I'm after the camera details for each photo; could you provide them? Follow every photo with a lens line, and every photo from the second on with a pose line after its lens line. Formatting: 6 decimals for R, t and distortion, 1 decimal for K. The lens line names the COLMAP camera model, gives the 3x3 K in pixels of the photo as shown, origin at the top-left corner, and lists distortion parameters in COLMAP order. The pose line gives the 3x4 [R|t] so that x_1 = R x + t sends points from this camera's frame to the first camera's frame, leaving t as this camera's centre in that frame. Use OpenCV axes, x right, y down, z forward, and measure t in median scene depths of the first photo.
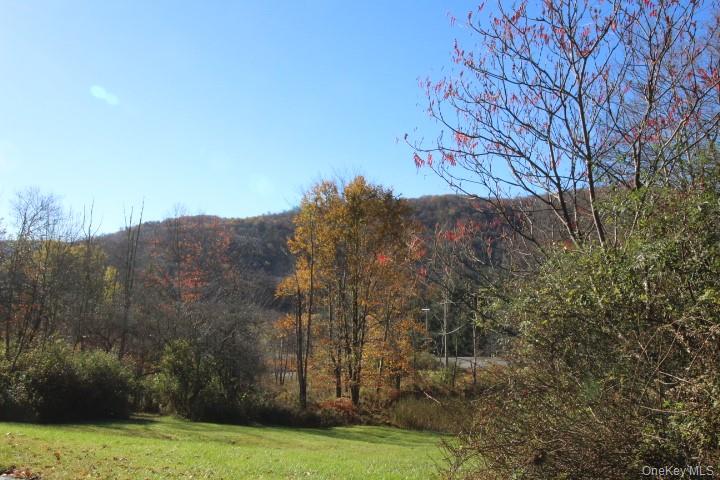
lens RADIAL K [[583.7, 0, 360.0], [0, 583.7, 240.0], [0, 0, 1]] dist [0.042059, -0.016566]
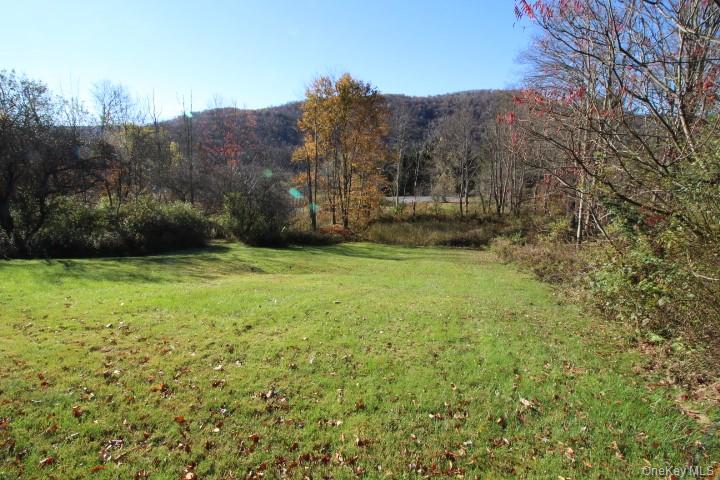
lens RADIAL K [[334.2, 0, 360.0], [0, 334.2, 240.0], [0, 0, 1]] dist [-0.005626, -0.000989]
pose [[0.995382, -0.031238, 0.090774, -0.055061], [0.000075, 0.945829, 0.324666, 0.009755], [-0.095998, -0.323160, 0.941463, 0.112325]]
